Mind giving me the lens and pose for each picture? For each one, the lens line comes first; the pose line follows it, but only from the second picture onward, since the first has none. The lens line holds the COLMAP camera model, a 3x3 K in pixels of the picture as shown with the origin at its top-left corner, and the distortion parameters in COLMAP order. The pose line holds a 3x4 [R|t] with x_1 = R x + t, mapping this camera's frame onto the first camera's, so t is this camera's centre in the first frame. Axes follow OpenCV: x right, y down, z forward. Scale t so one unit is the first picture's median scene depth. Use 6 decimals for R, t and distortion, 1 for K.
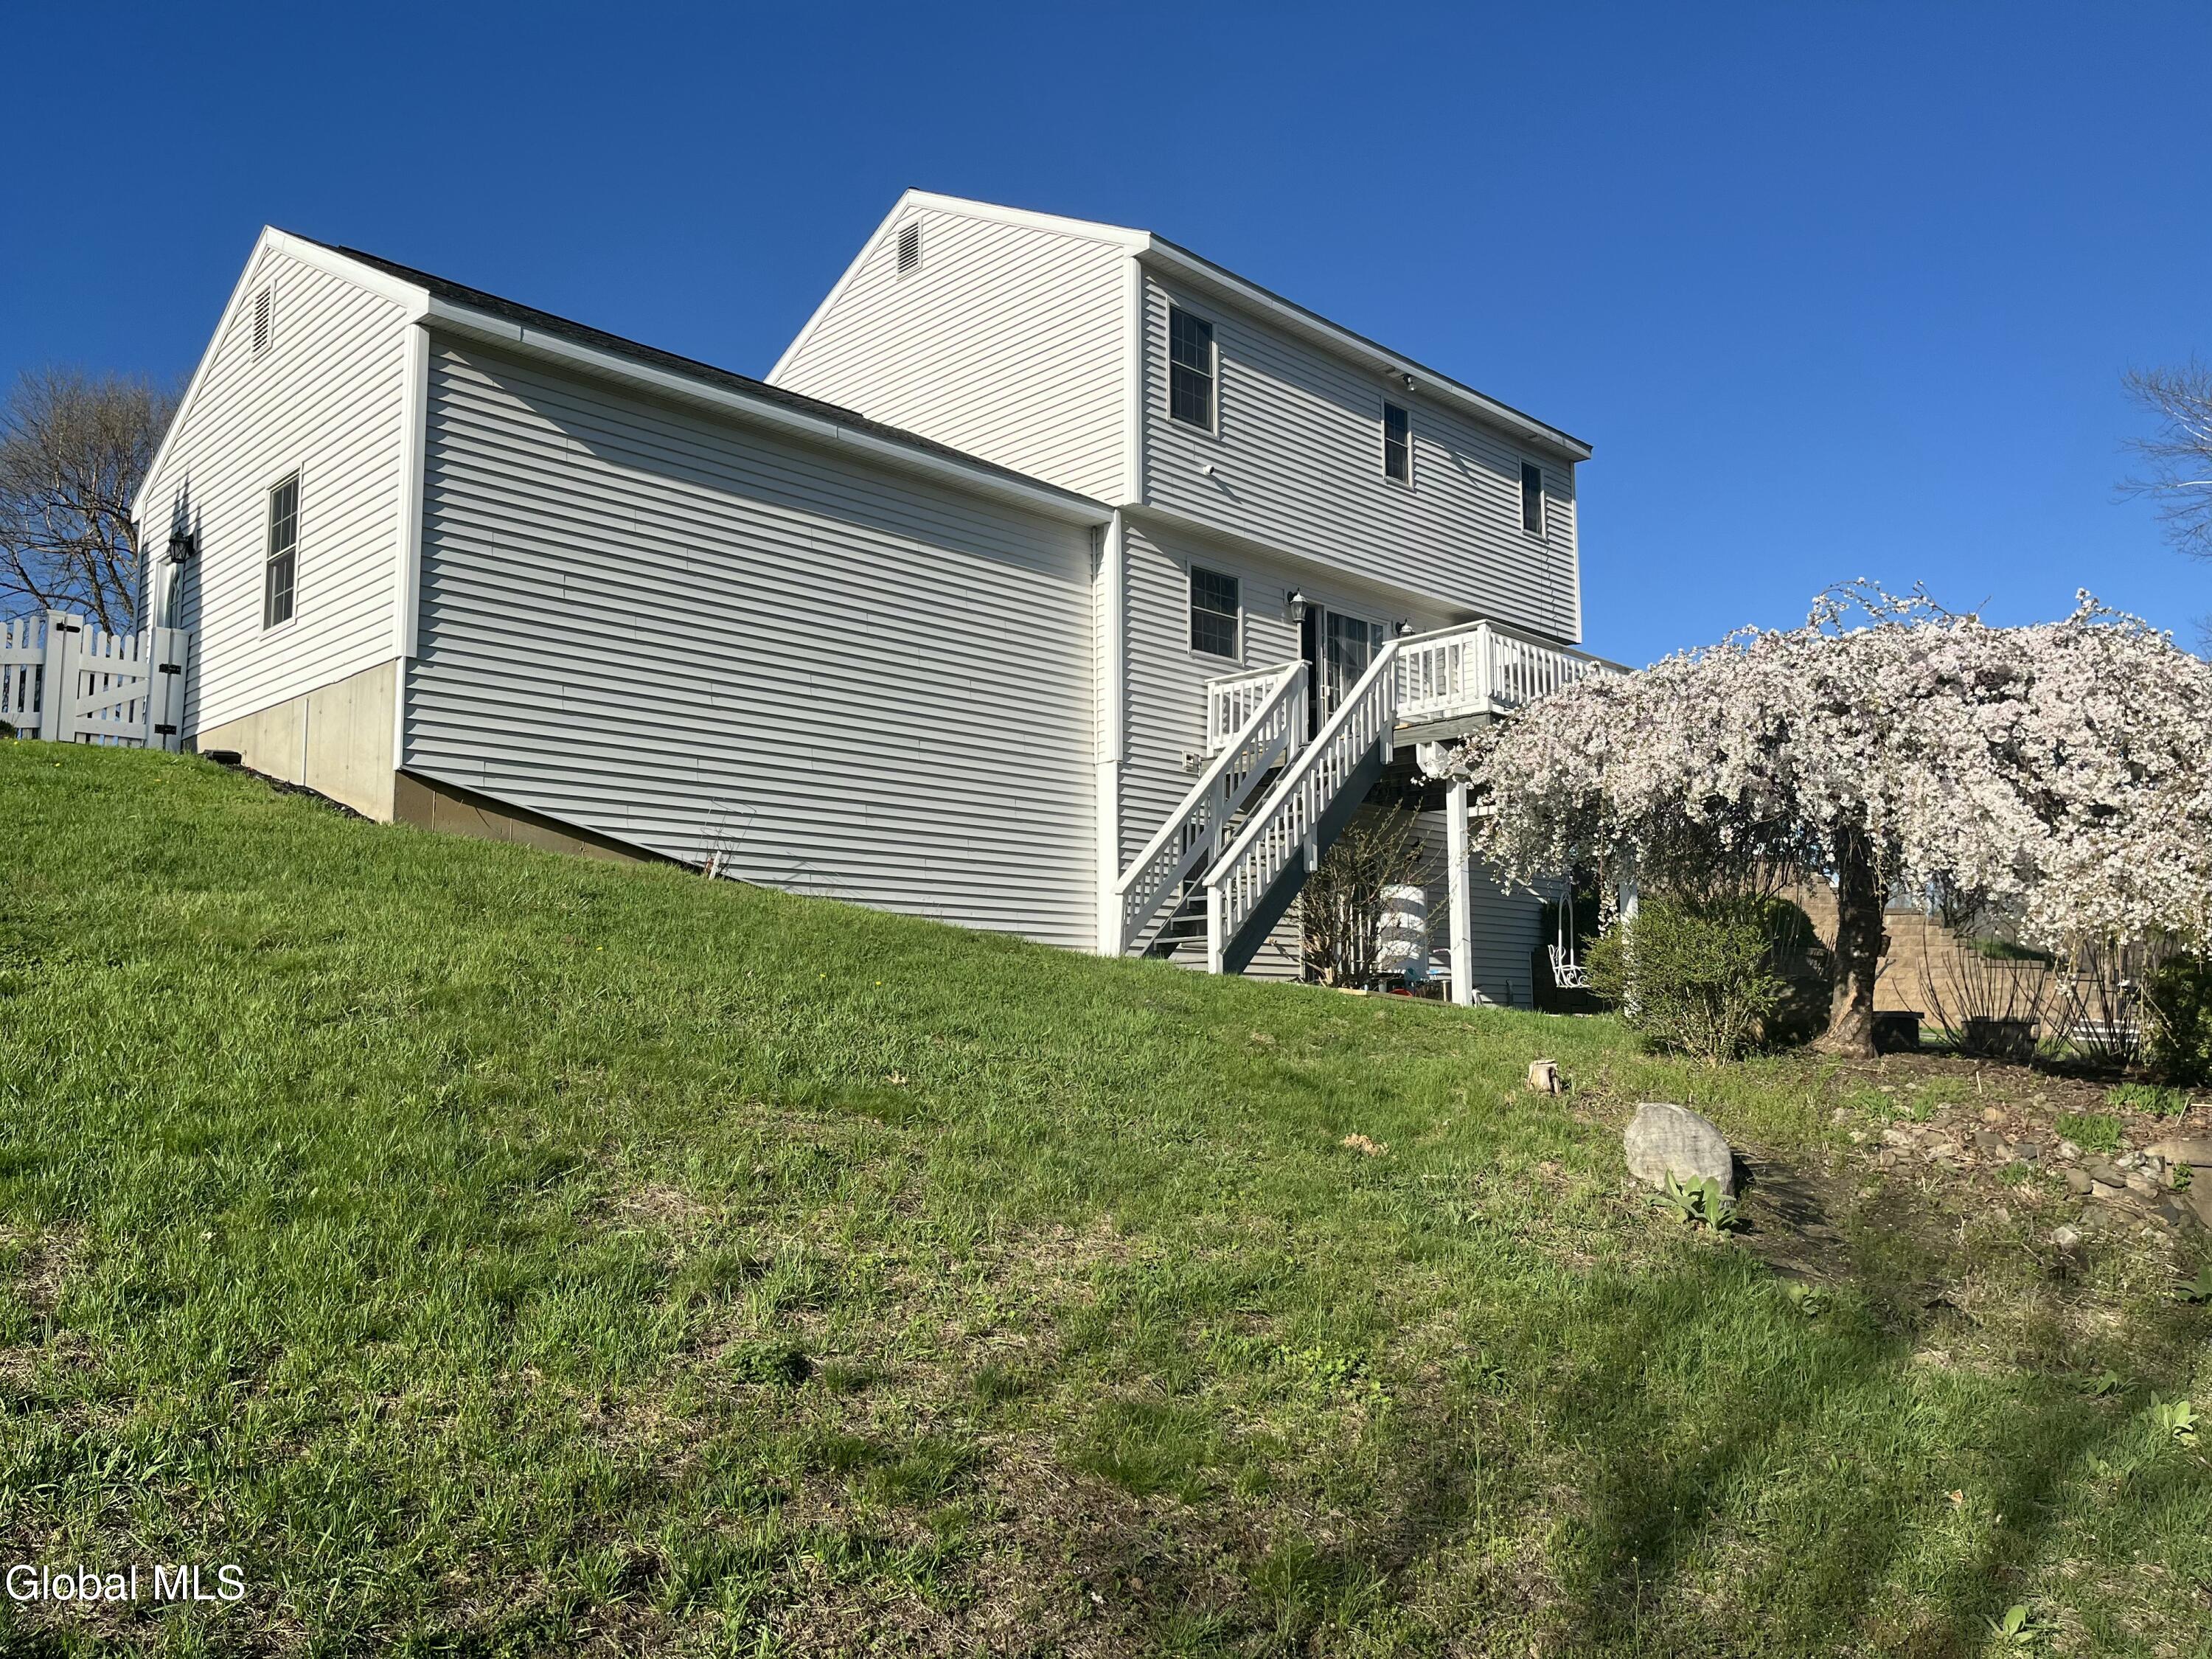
lens RADIAL K [[1693.3, 0, 1106.0], [0, 1693.3, 829.5], [0, 0, 1]] dist [0.096522, -0.186422]
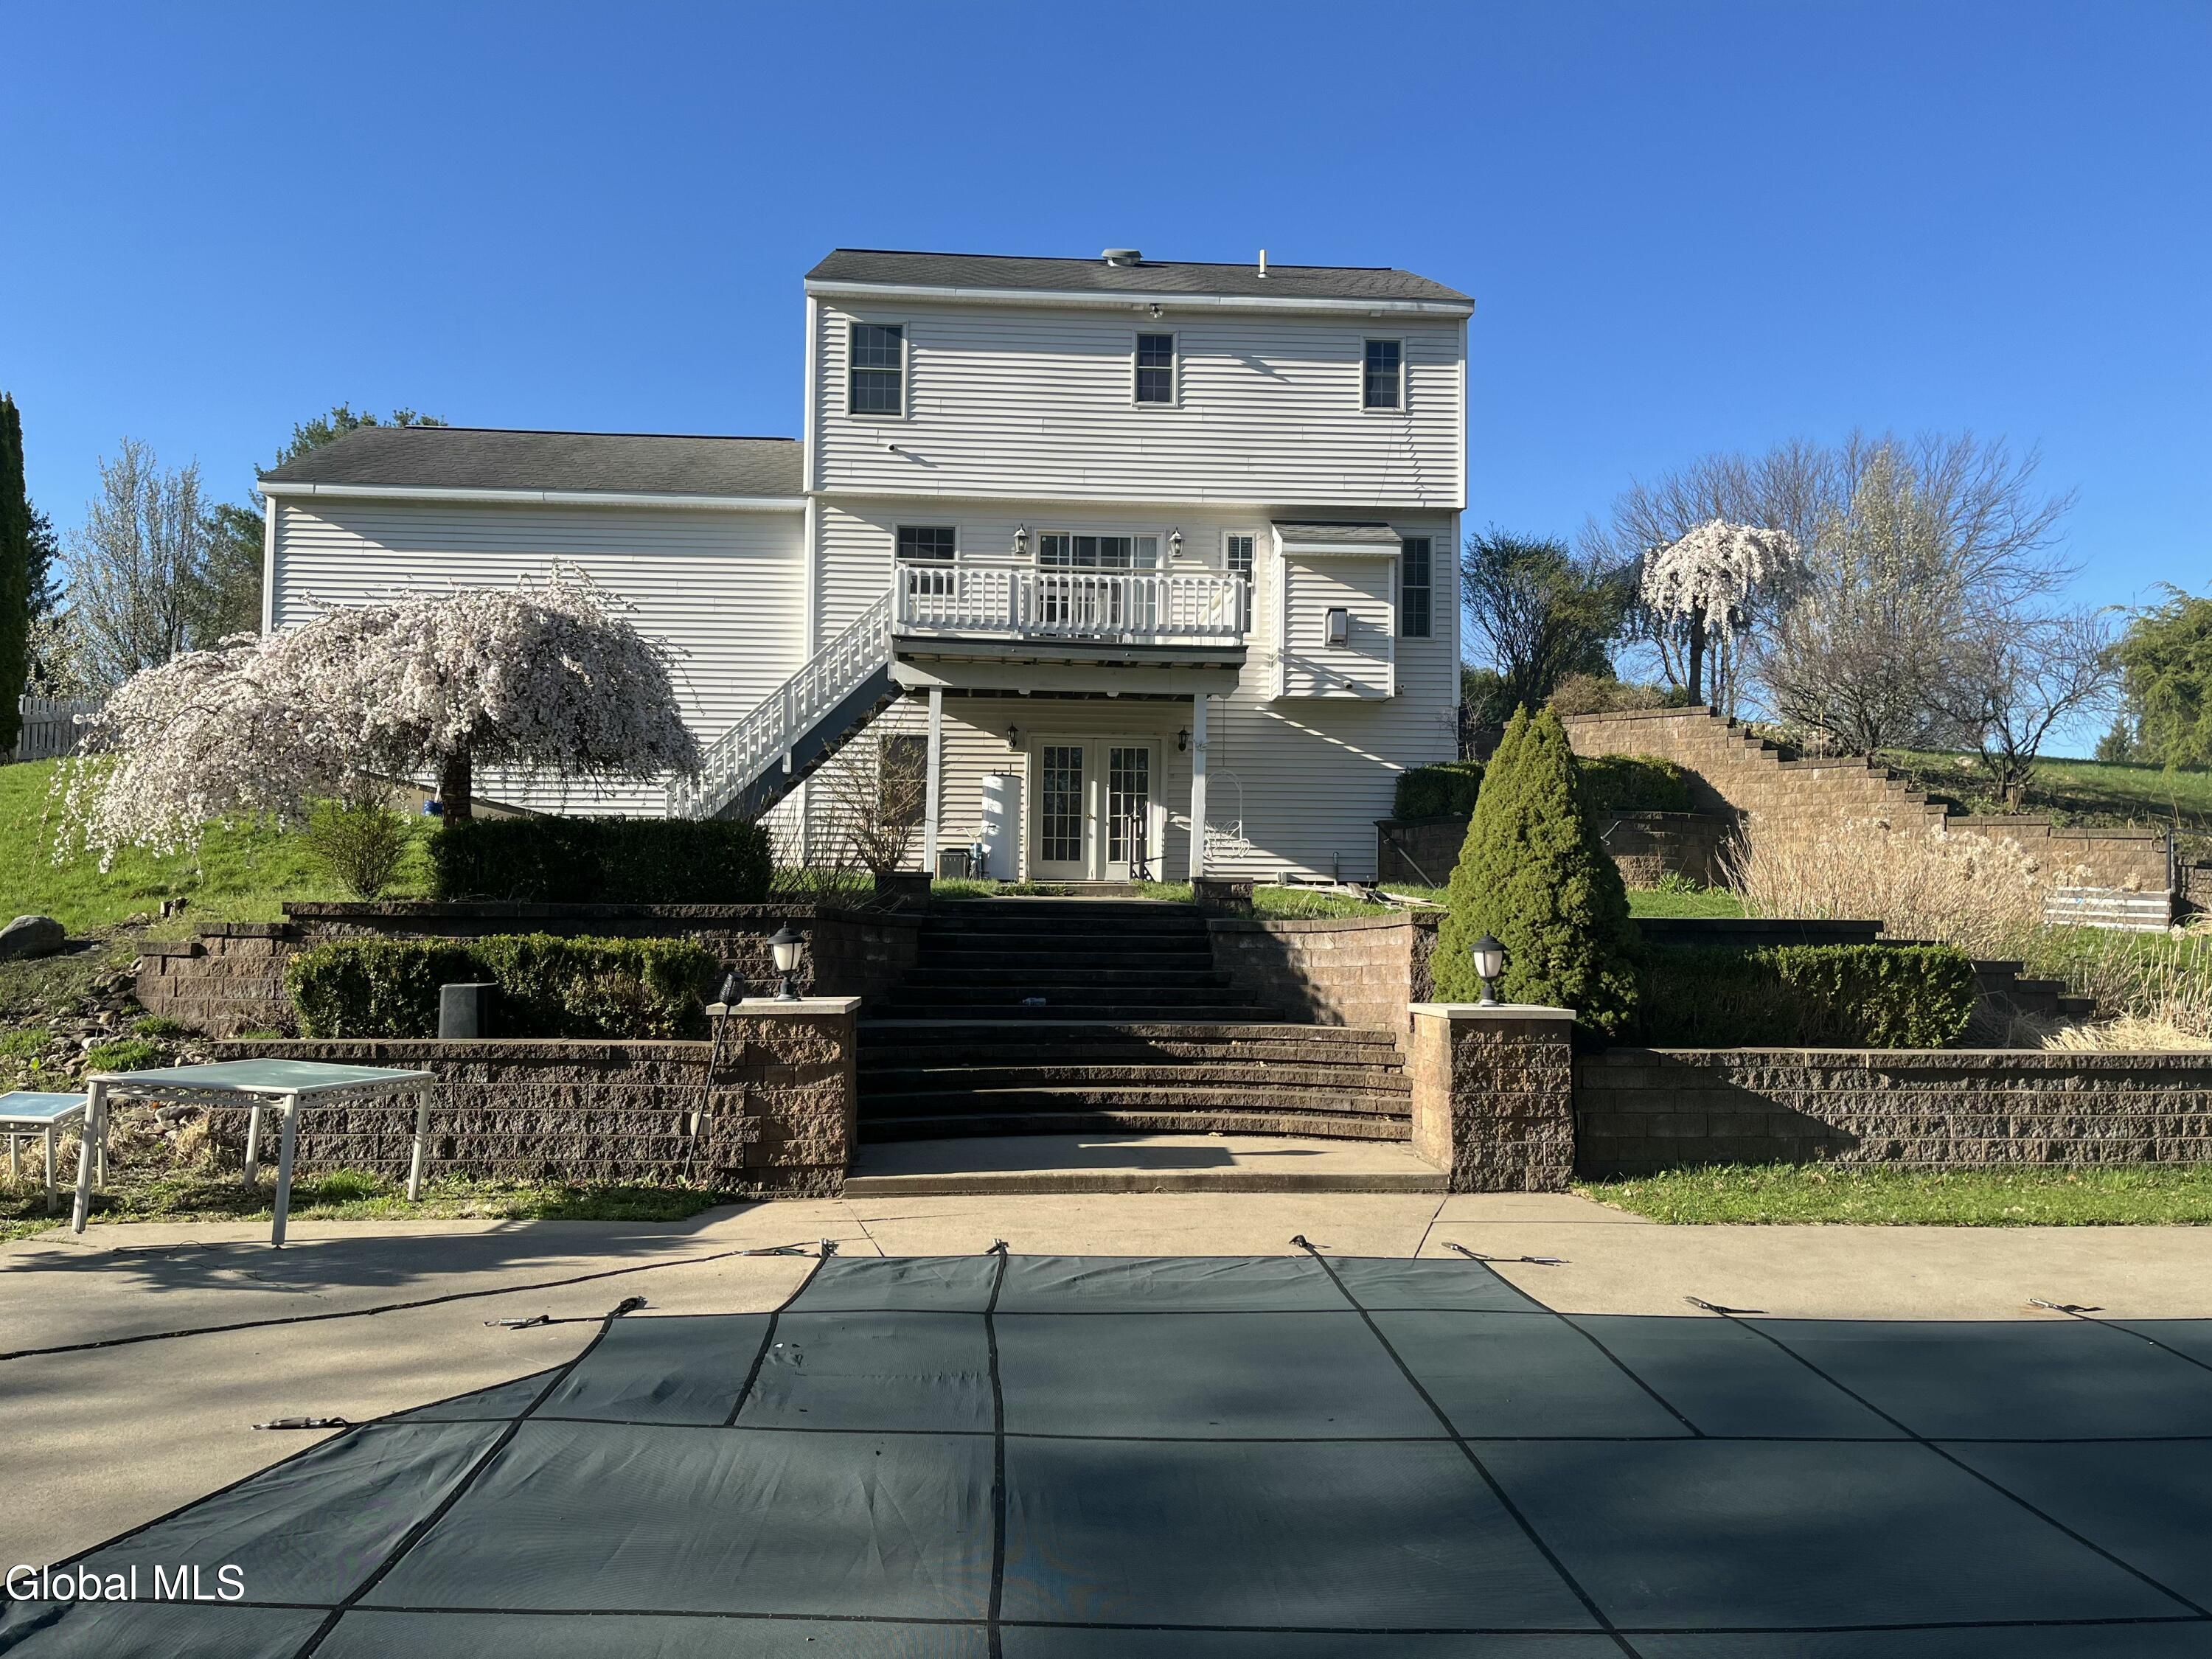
lens RADIAL K [[1693.3, 0, 1106.0], [0, 1693.3, 829.5], [0, 0, 1]] dist [0.096522, -0.186422]
pose [[0.750816, -0.028925, -0.659878, 0.989281], [0.071172, 0.996767, 0.037289, 0.031555], [0.656666, -0.074962, 0.750447, 0.146681]]
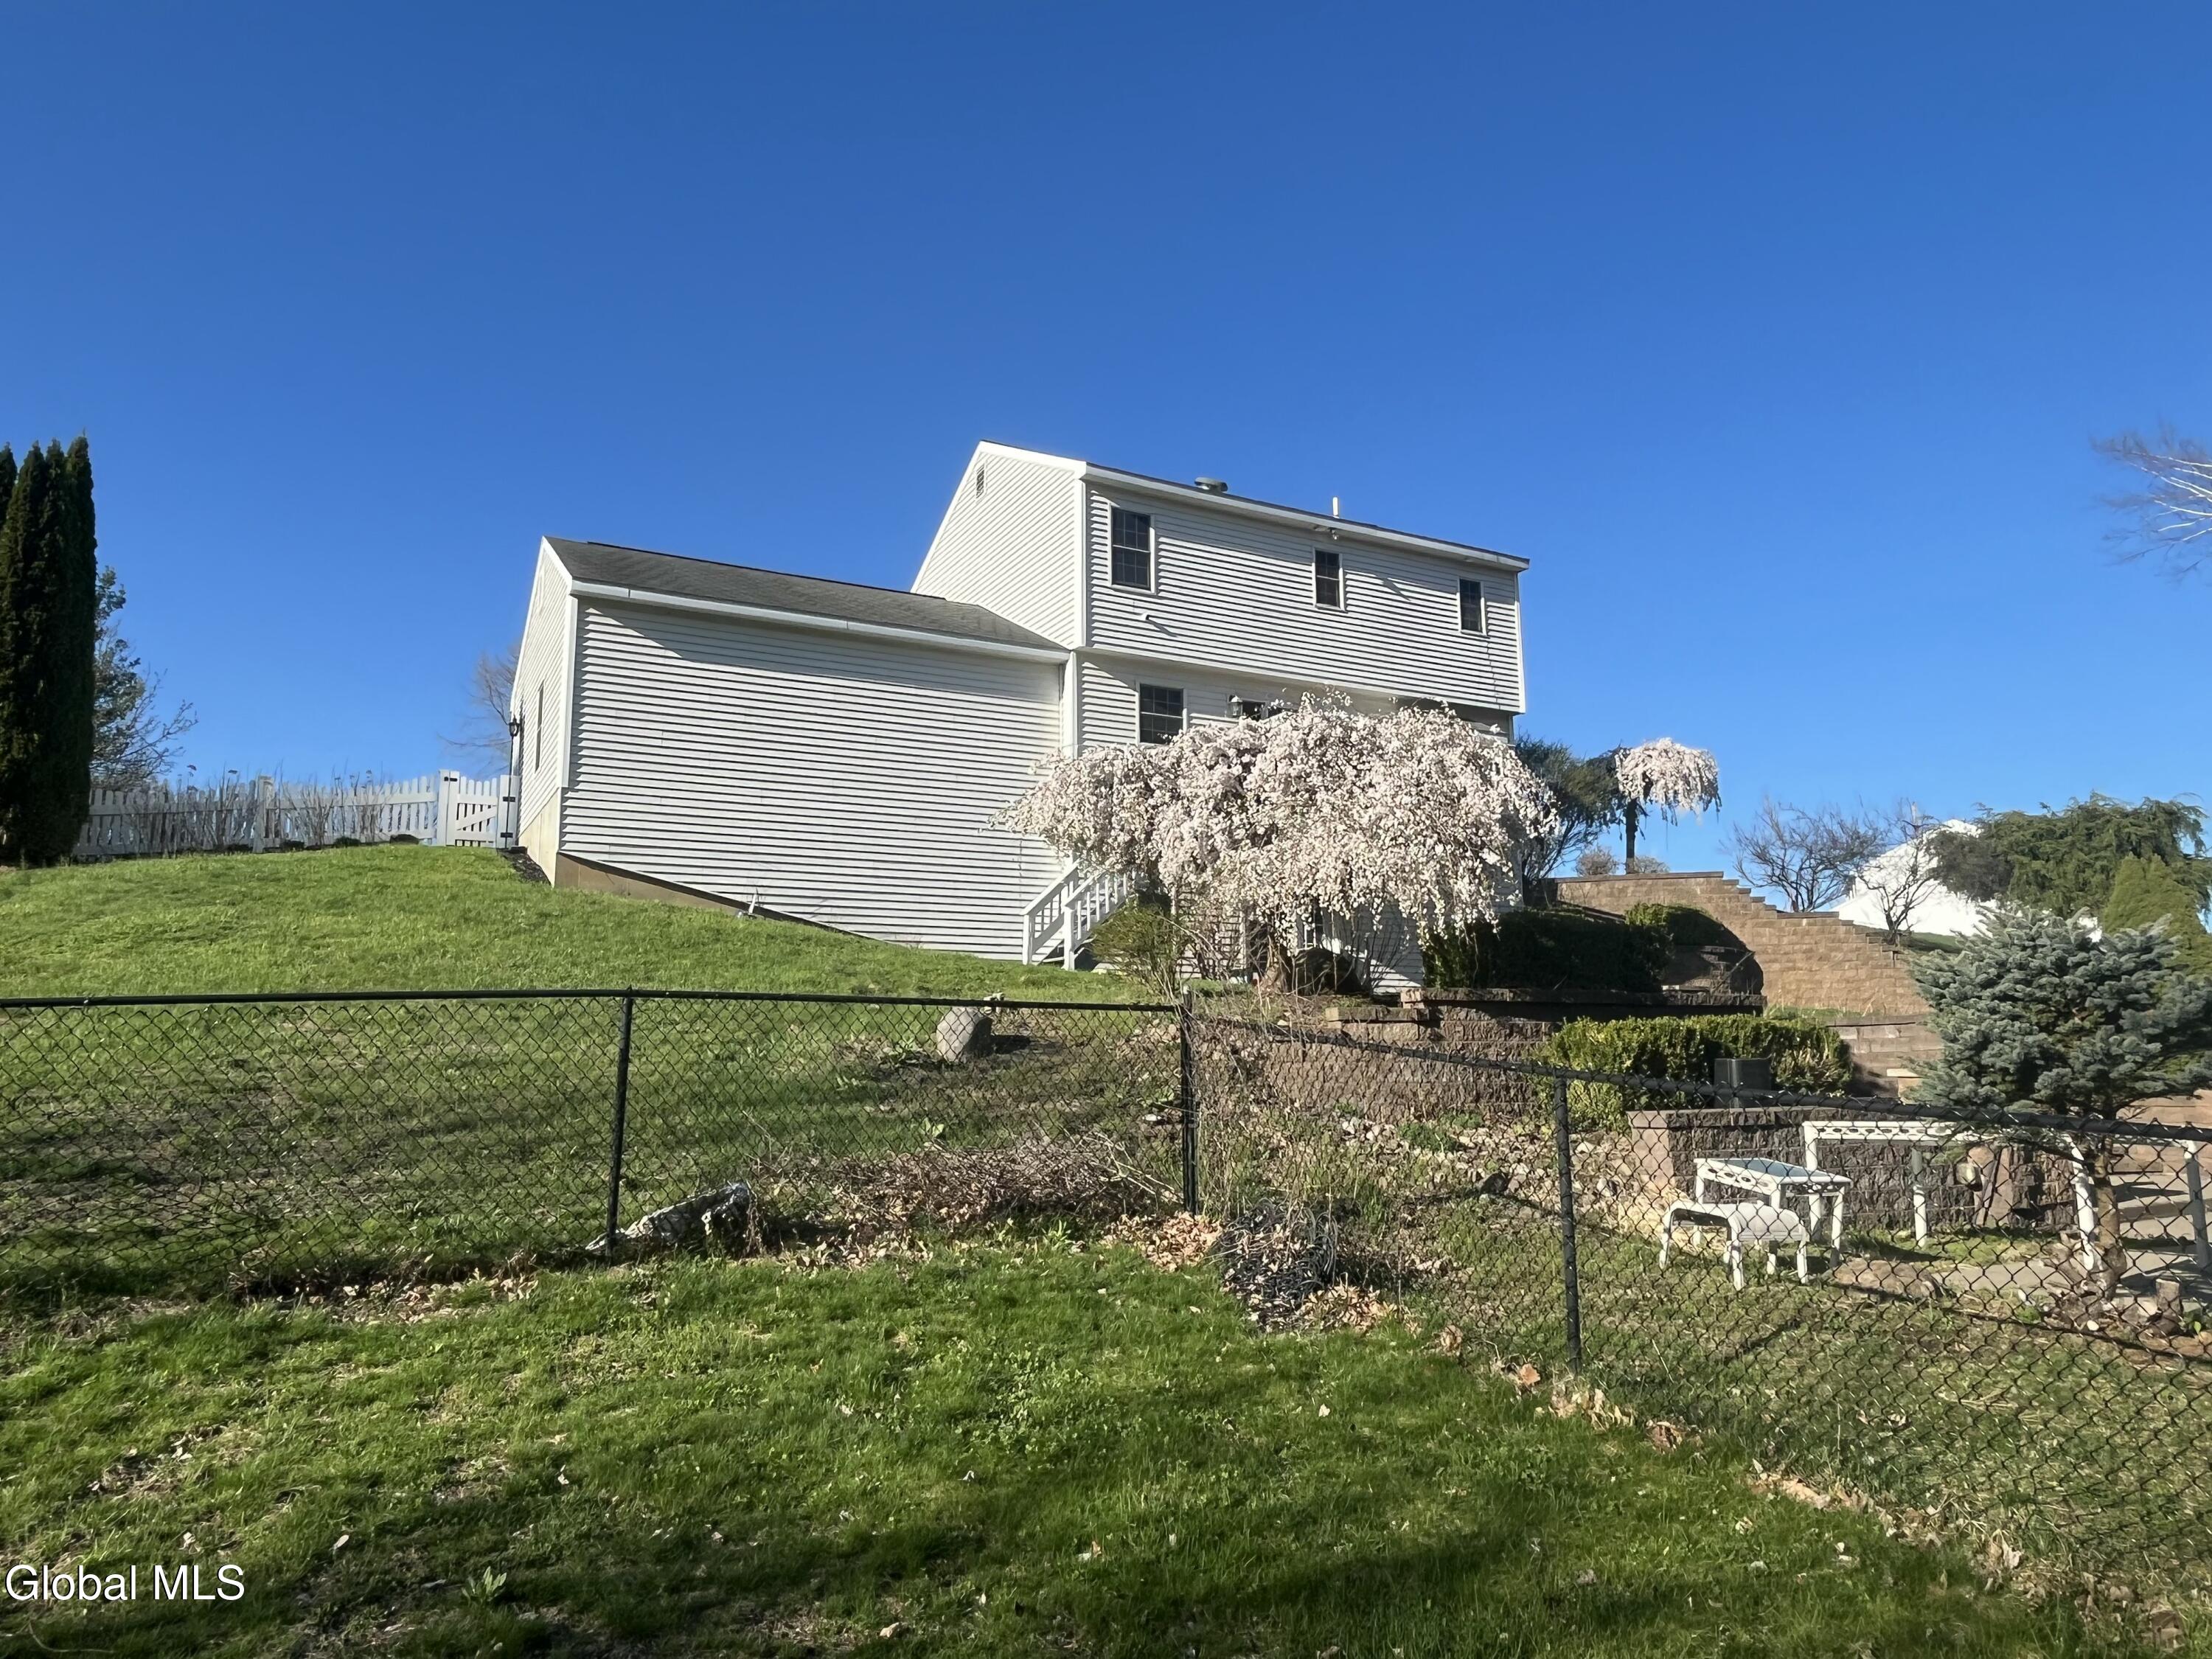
lens RADIAL K [[1432.2, 0, 1106.0], [0, 1432.2, 829.5], [0, 0, 1]] dist [-0.002535, 0.000015]
pose [[0.956877, -0.050364, -0.286095, 0.361975], [0.039096, 0.998223, -0.044966, 0.019214], [0.287852, 0.031842, 0.957146, -0.153346]]
